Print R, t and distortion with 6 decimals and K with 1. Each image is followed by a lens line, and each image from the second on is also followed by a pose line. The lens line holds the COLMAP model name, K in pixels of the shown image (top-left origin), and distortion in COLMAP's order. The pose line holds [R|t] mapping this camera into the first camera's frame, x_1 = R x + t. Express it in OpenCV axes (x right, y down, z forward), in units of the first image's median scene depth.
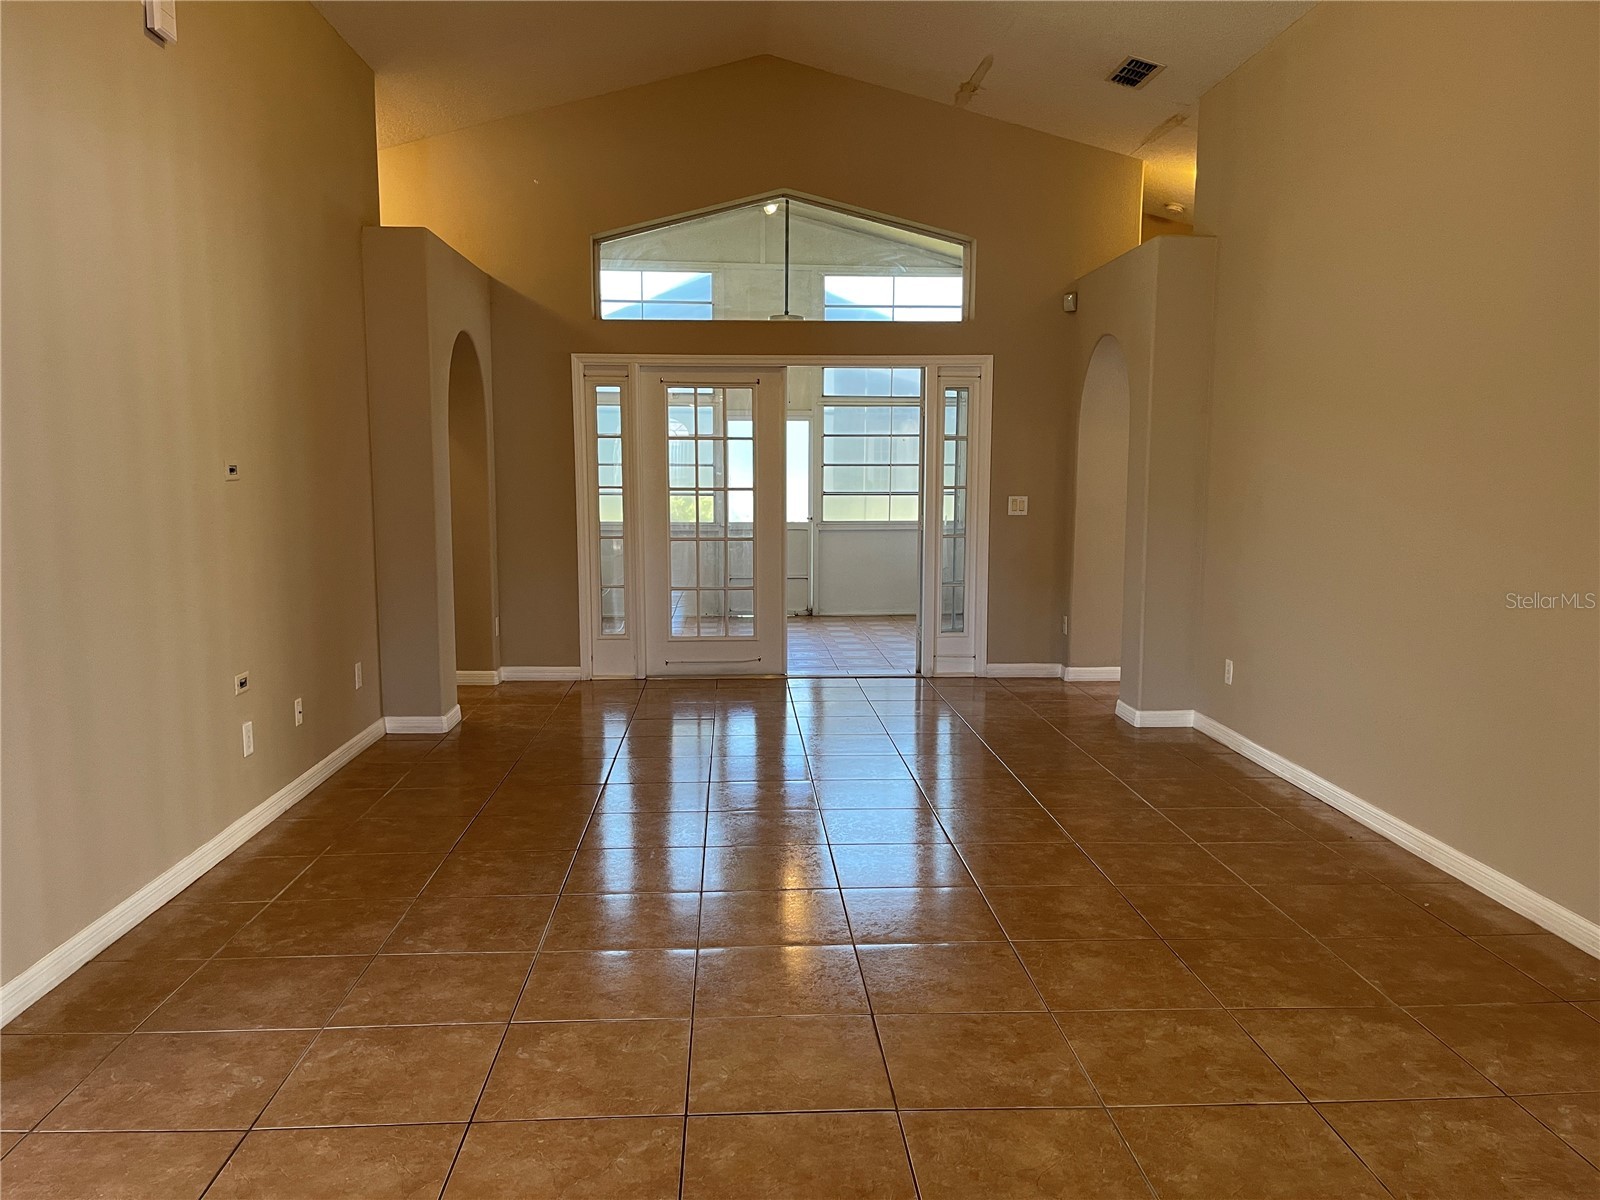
lens RADIAL K [[1206.8, 0, 789.3], [0, 1206.8, 608.1], [0, 0, 1]] dist [0.065535, -0.091340]
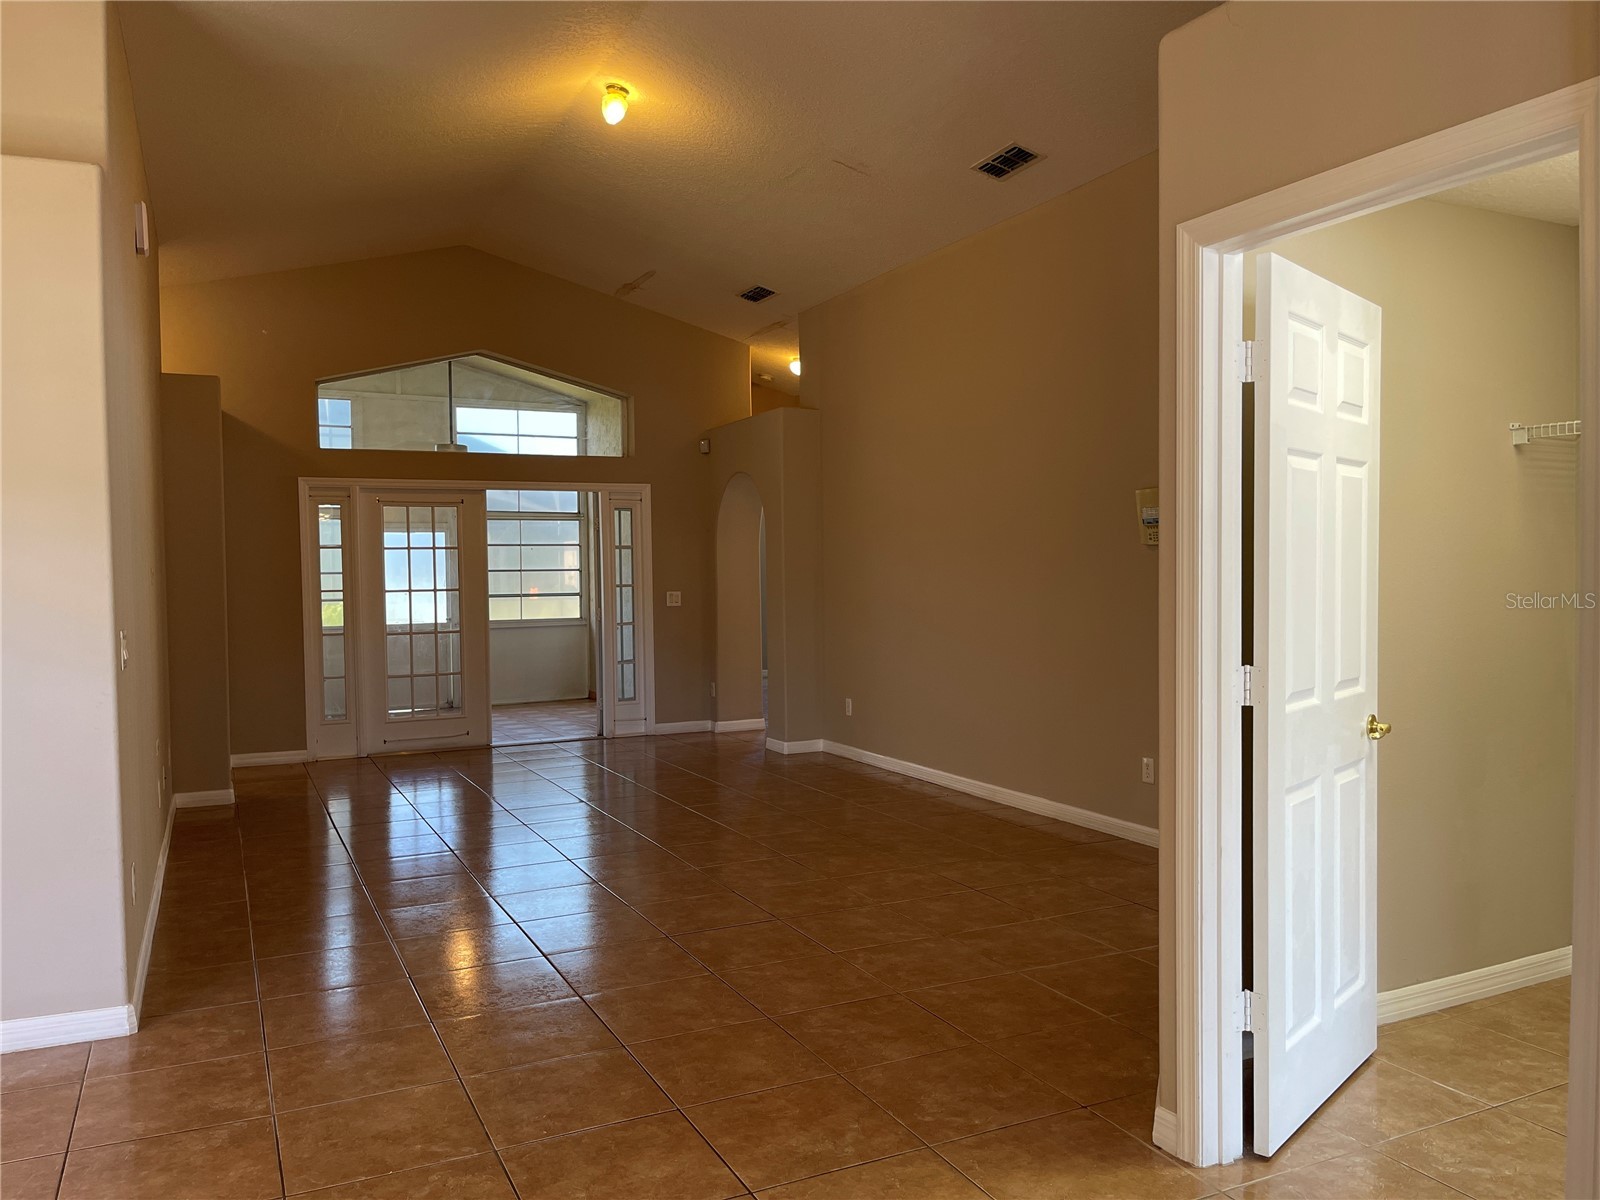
lens RADIAL K [[1206.8, 0, 802.4], [0, 1206.8, 604.3], [0, 0, 1]] dist [0.065535, -0.091340]
pose [[0.918769, -0.026164, 0.393927, -0.194378], [0.062499, 0.994858, -0.079692, 0.032868], [-0.389817, 0.097839, 0.915680, -0.234553]]
